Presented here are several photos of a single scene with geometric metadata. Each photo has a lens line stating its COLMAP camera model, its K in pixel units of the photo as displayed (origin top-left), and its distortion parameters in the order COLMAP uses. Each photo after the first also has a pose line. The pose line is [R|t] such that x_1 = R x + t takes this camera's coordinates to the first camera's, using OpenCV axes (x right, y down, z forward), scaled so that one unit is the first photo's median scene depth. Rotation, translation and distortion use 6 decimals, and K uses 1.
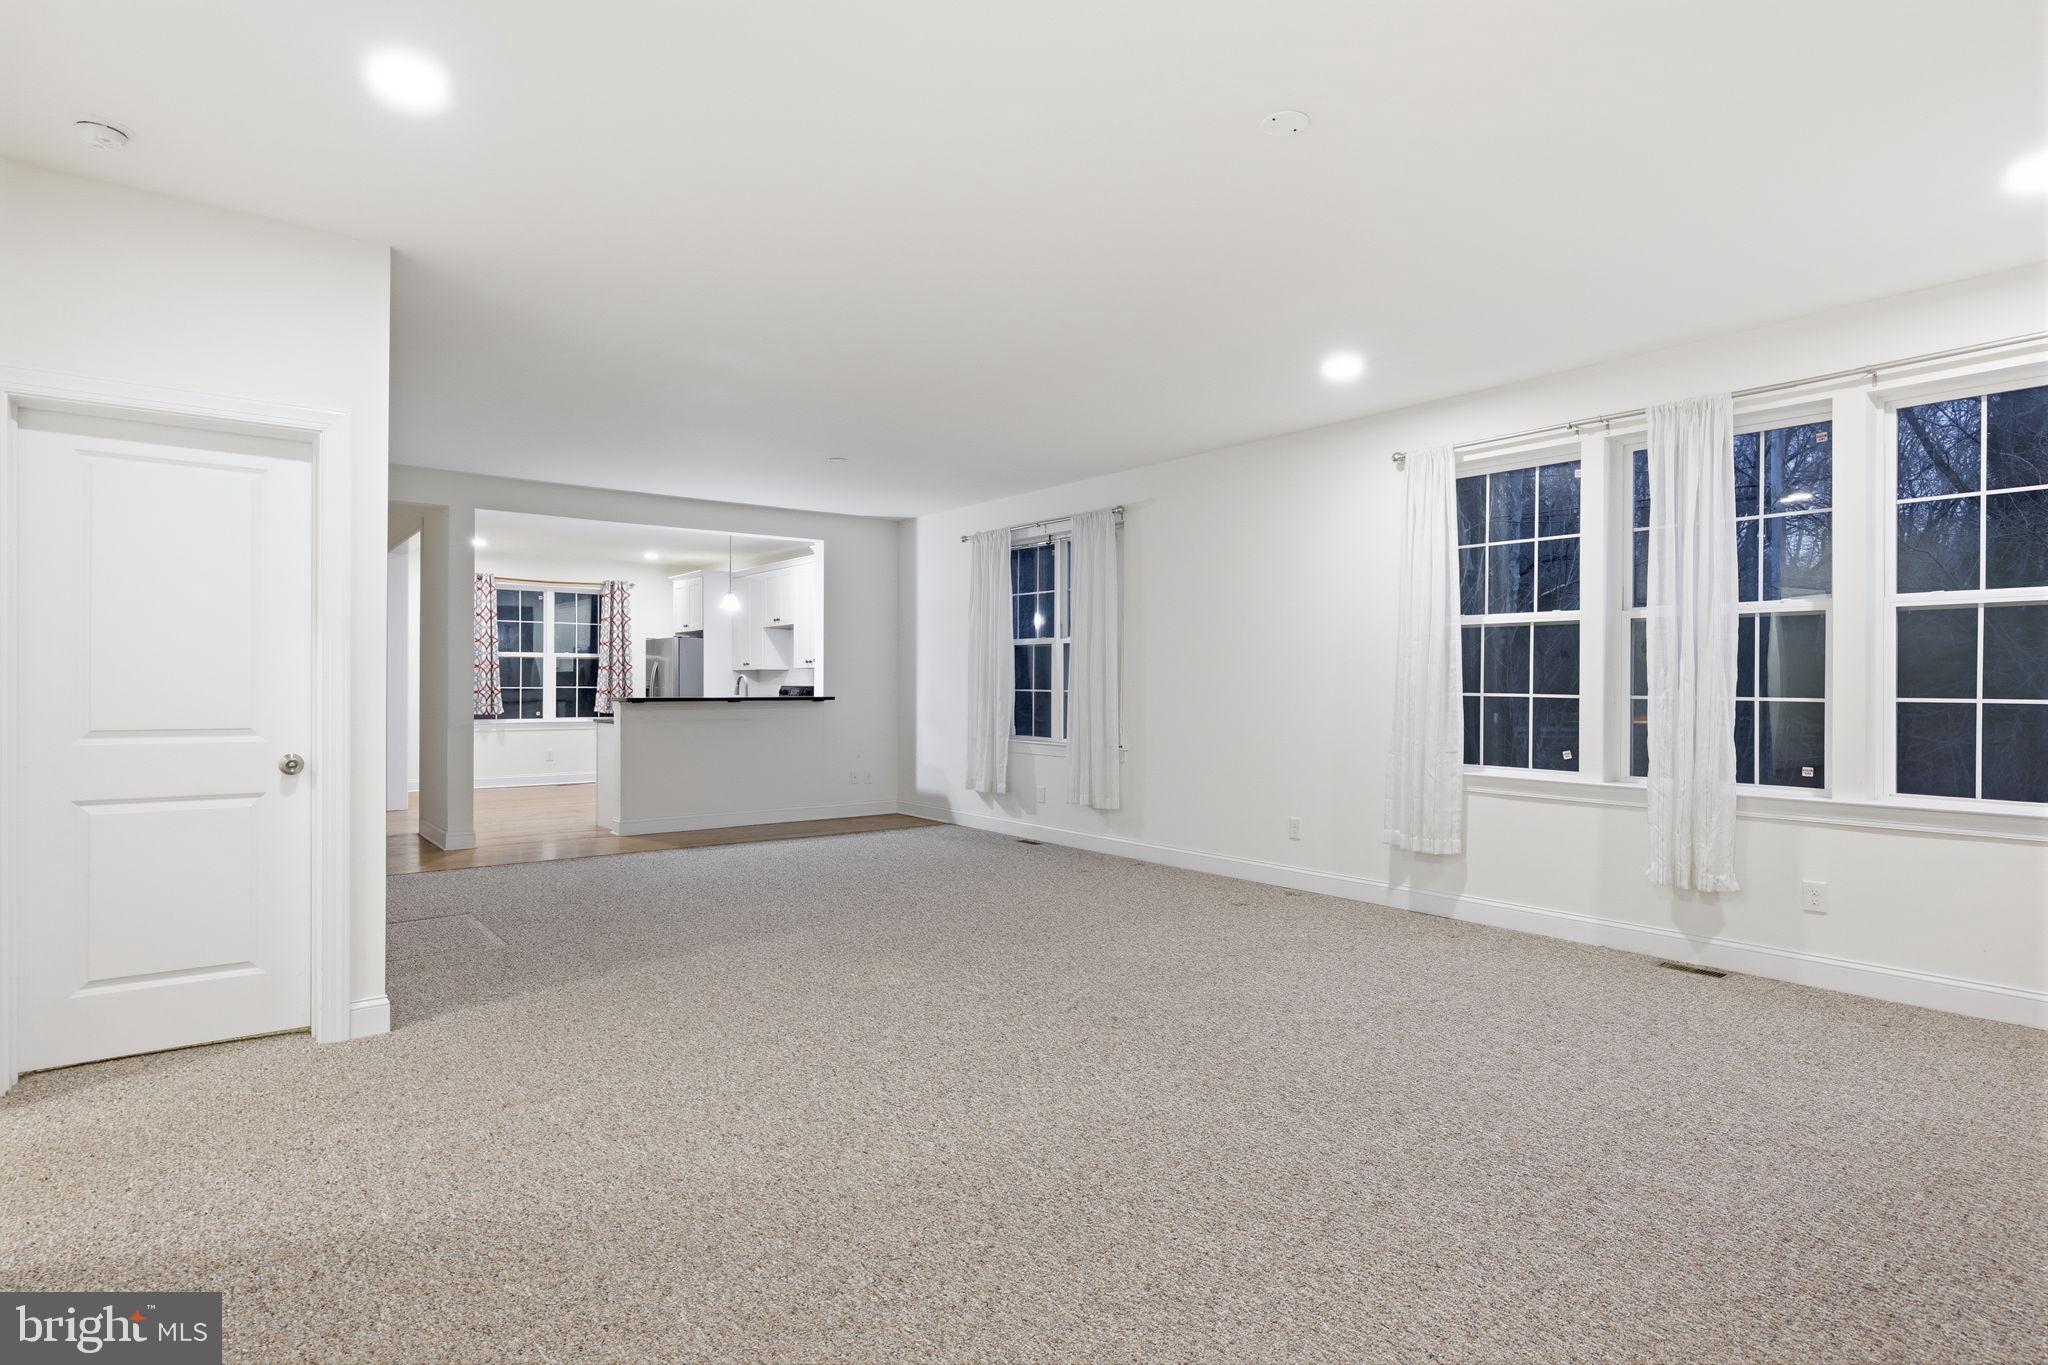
lens RADIAL K [[1080.2, 0, 998.5], [0, 1080.2, 682.8], [0, 0, 1]] dist [-0.000484, 0.000057]
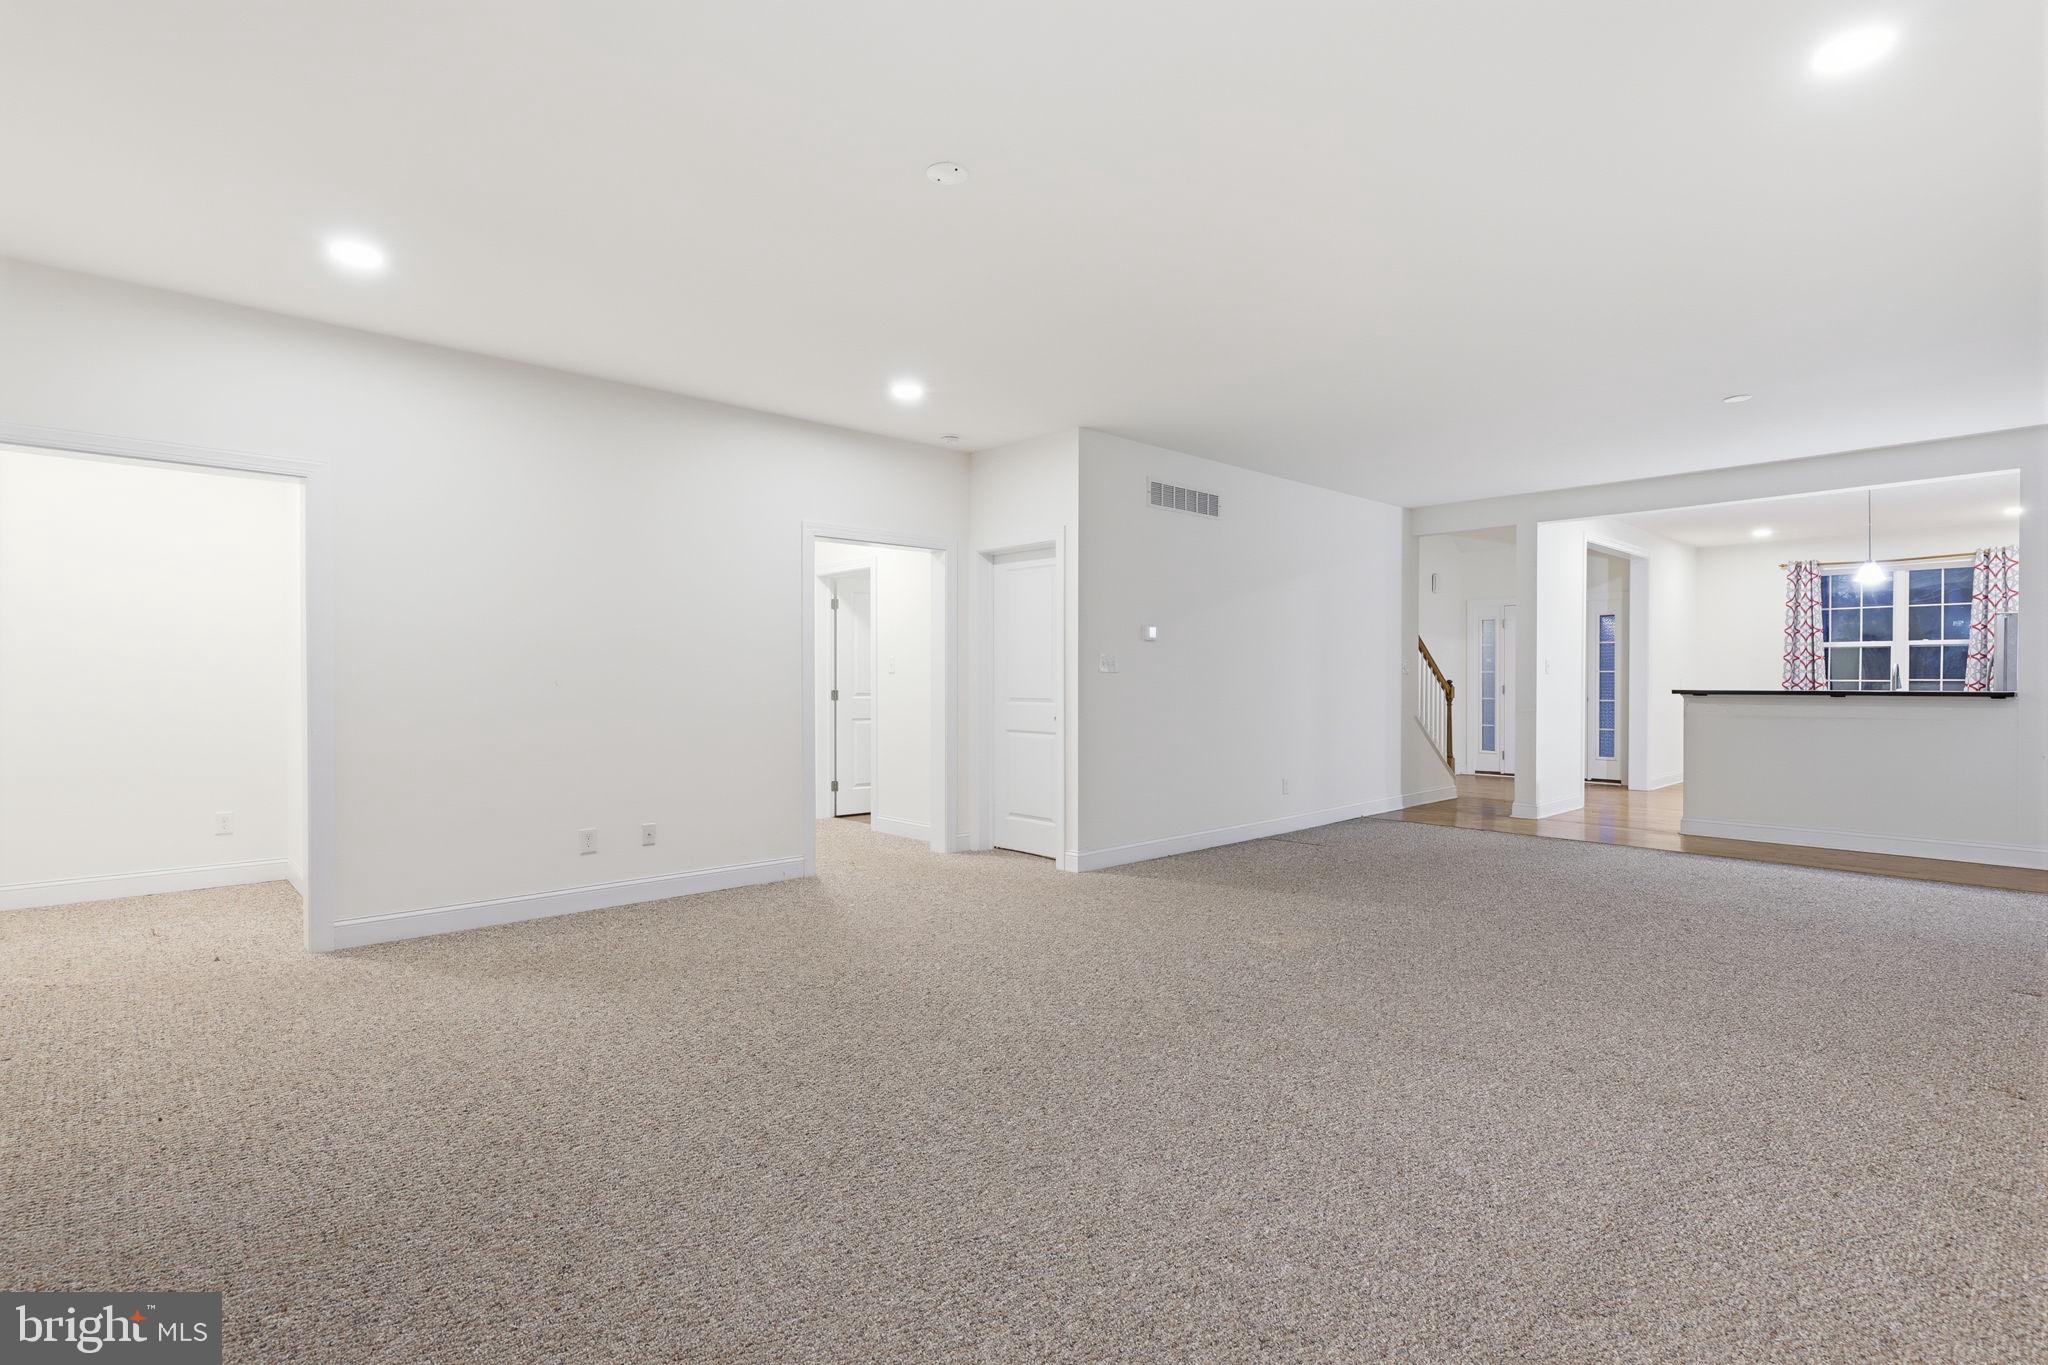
lens RADIAL K [[950.4, 0, 1024.0], [0, 950.4, 682.5], [0, 0, 1]] dist [0.002392, 0.000316]
pose [[0.110576, 0.003083, -0.993863, 0.569775], [0.002365, 0.999992, 0.003365, 0.003914], [0.993865, -0.002723, 0.110568, 0.435960]]
